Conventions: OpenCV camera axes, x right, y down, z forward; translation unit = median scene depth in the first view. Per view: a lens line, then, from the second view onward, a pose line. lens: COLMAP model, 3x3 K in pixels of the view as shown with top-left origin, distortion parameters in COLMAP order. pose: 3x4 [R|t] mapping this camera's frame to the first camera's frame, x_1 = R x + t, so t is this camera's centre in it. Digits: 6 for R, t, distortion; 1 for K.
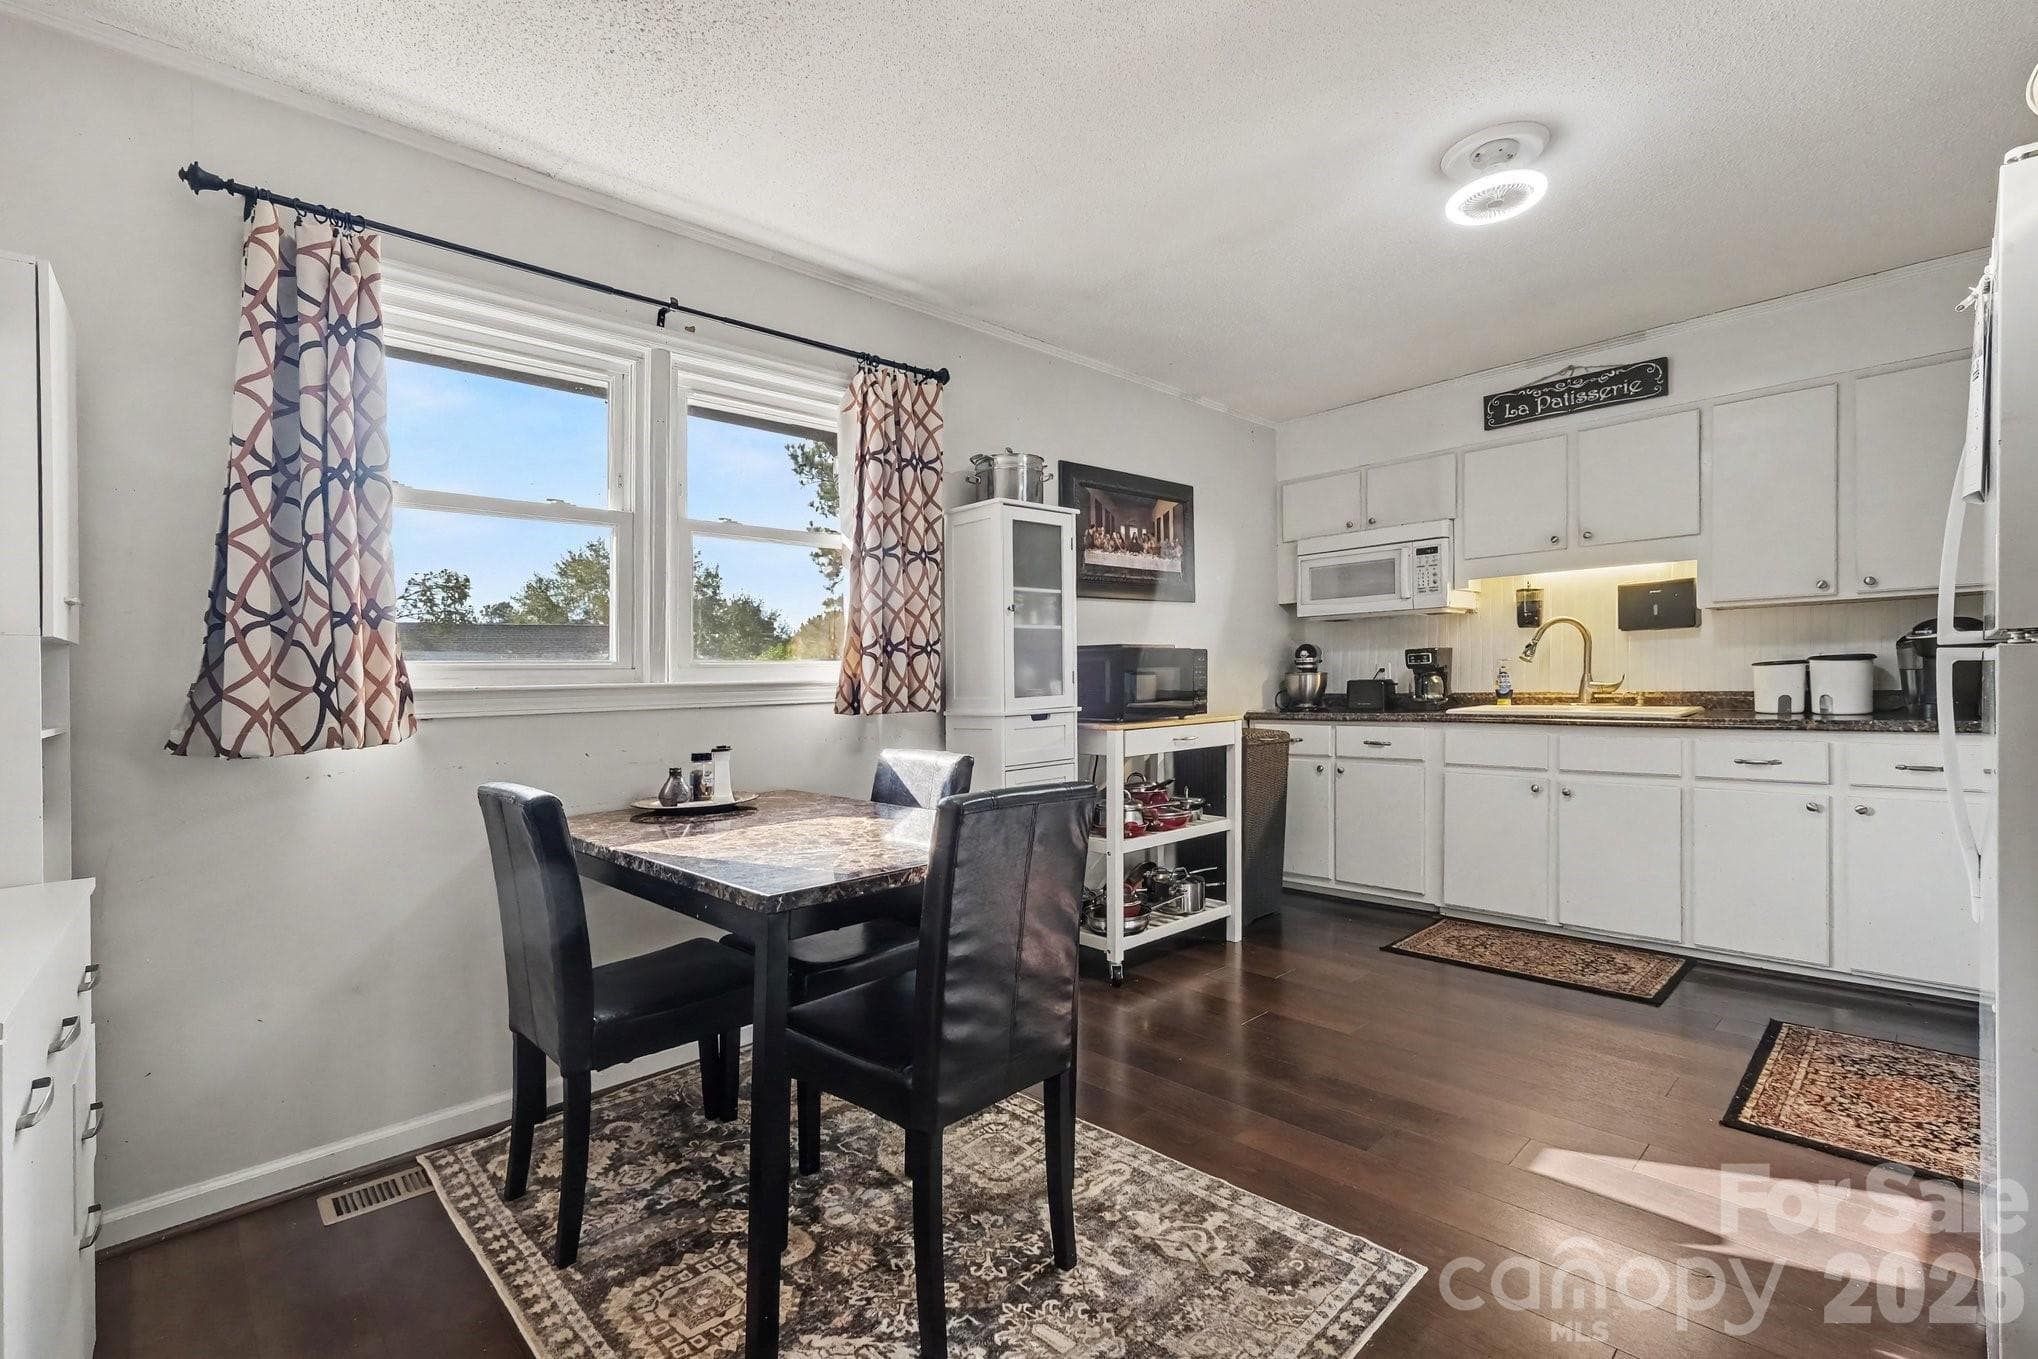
lens RADIAL K [[929.6, 0, 1009.8], [0, 929.6, 688.3], [0, 0, 1]] dist [0.002686, 0.000364]
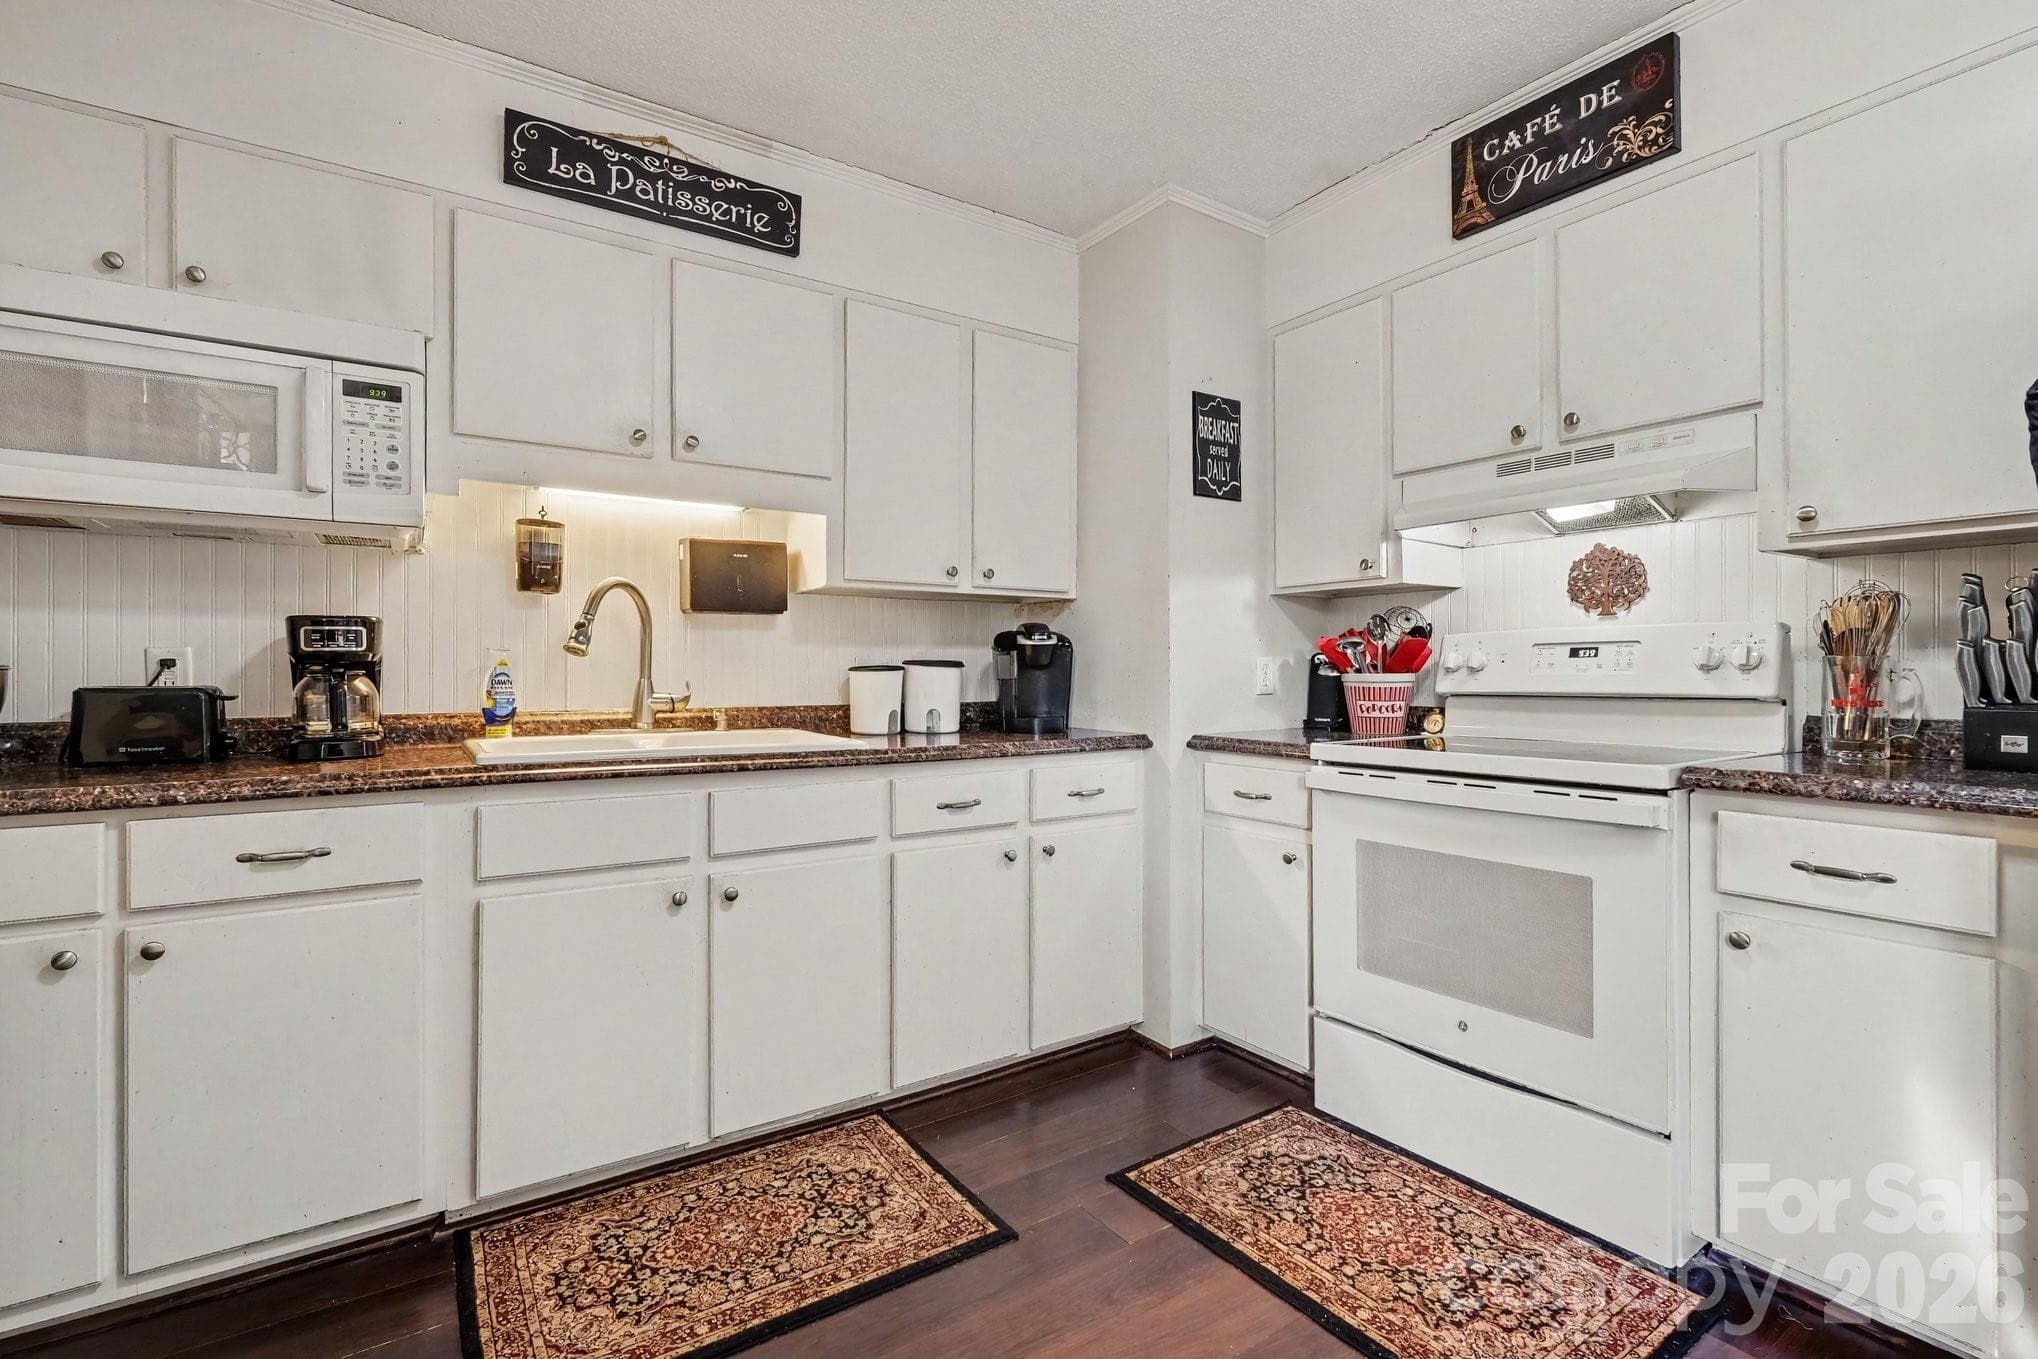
lens RADIAL K [[929.6, 0, 1009.8], [0, 929.6, 688.3], [0, 0, 1]] dist [0.002686, 0.000364]
pose [[0.186857, 0.004488, 0.982377, 0.084402], [0.005553, 0.999969, -0.005625, -0.005168], [-0.982371, 0.006506, 0.186826, 0.685201]]
